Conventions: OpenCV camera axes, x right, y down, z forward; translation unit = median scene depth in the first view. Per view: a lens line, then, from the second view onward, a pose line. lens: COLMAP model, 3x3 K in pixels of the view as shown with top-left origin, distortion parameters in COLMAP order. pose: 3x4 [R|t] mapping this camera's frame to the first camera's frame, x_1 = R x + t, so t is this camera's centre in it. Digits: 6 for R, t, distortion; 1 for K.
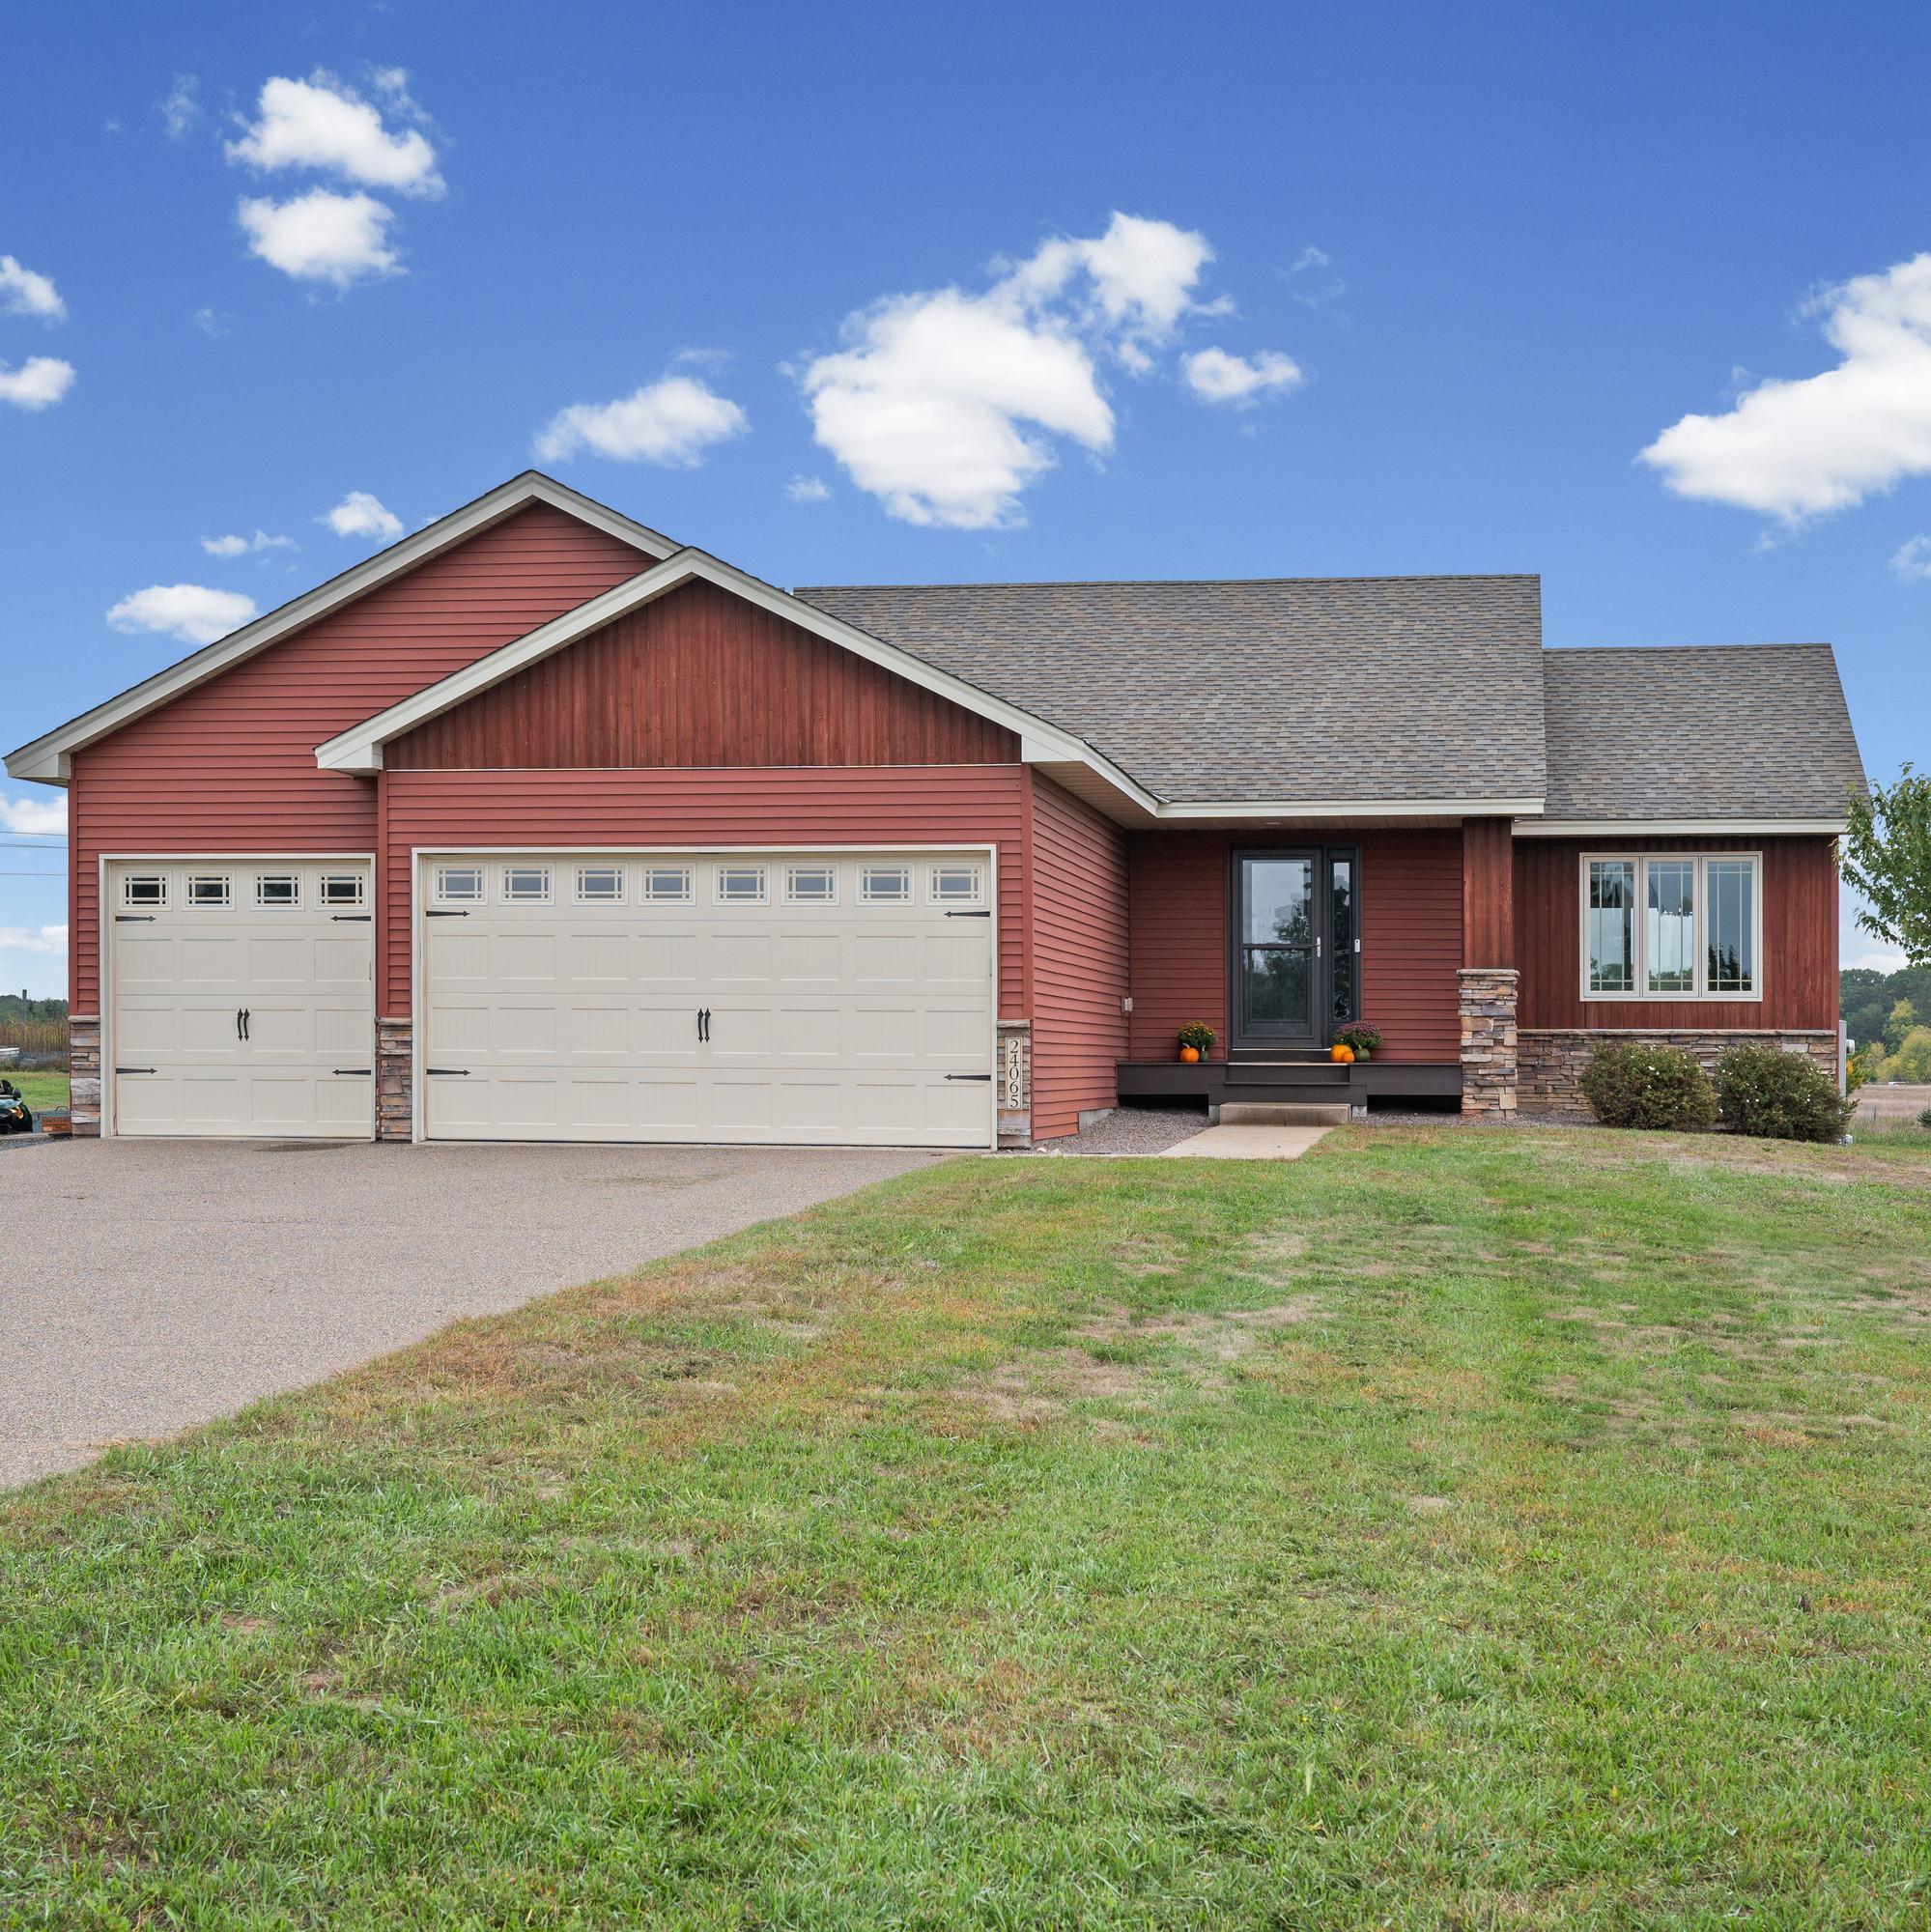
lens RADIAL K [[3133.4, 0, 877.2], [0, 3133.4, 724.2], [0, 0, 1]] dist [0.014385, 0.000000]
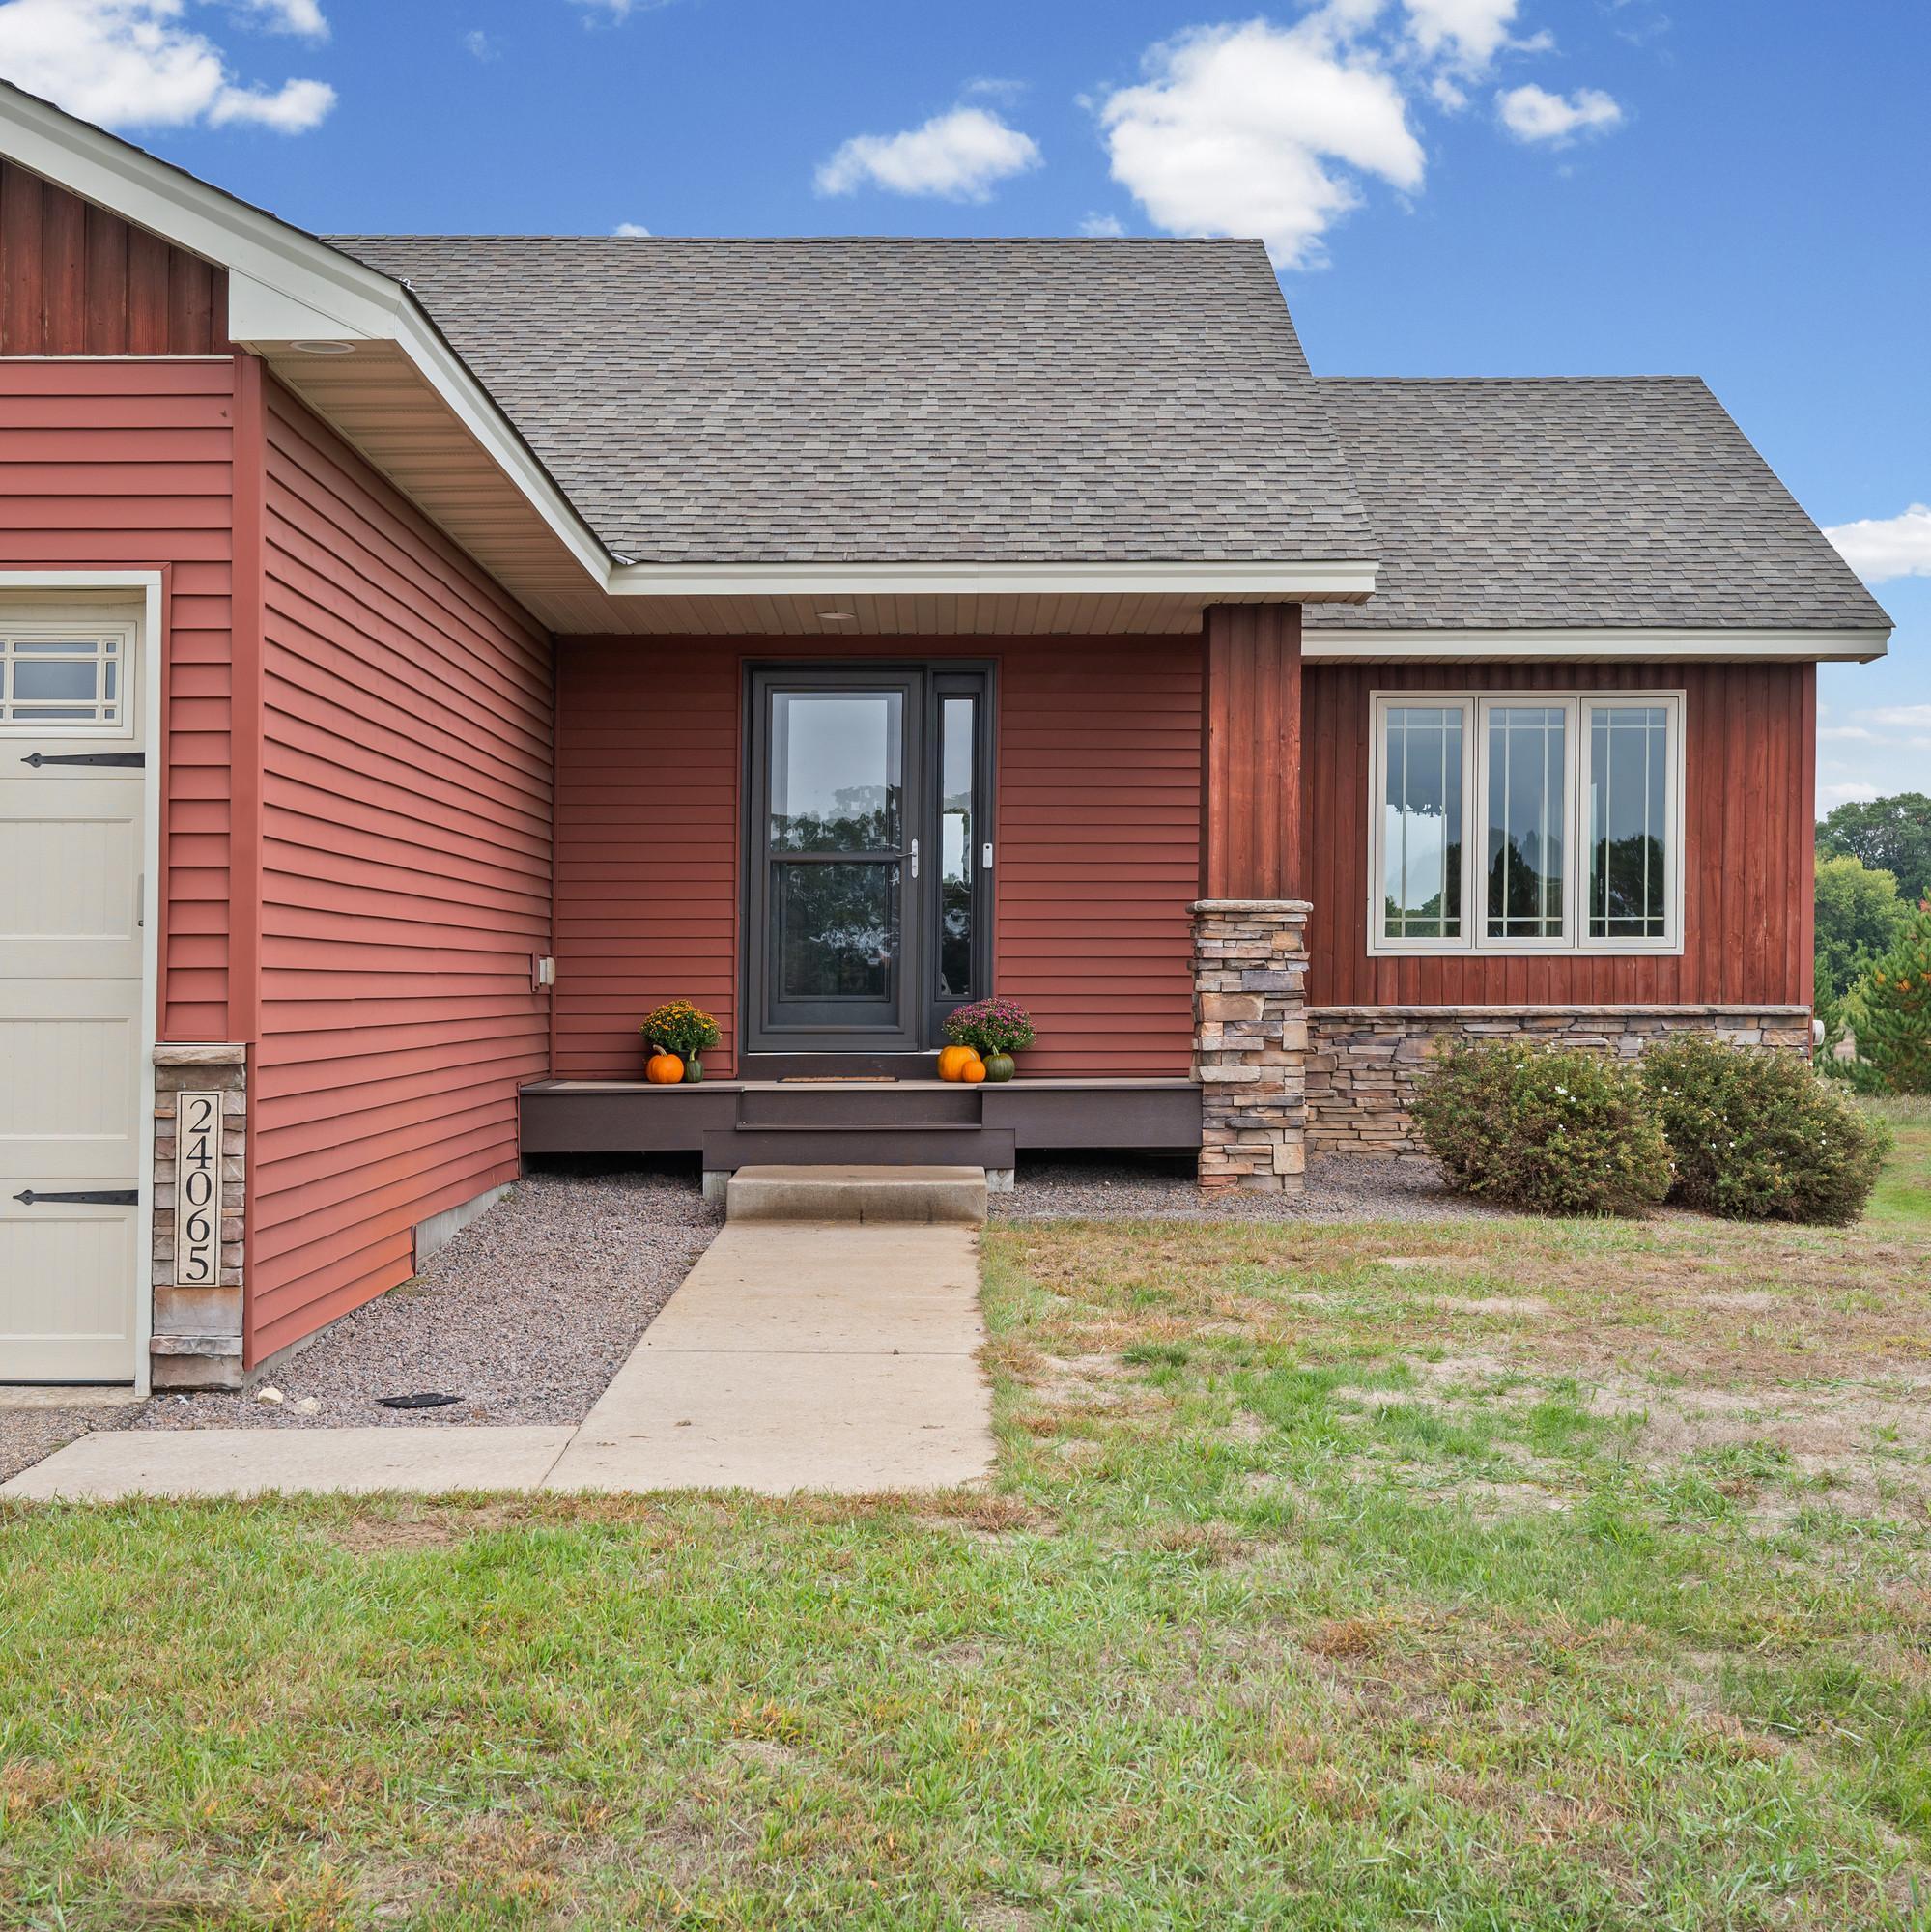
lens RADIAL K [[3026.7, 0, 933.4], [0, 3026.7, 814.3], [0, 0, 1]] dist [0.017607, 0.000000]
pose [[0.982396, 0.004140, 0.186766, 0.049369], [-0.013879, 0.998609, 0.050868, 0.038420], [-0.186296, -0.052565, 0.981087, 0.508253]]
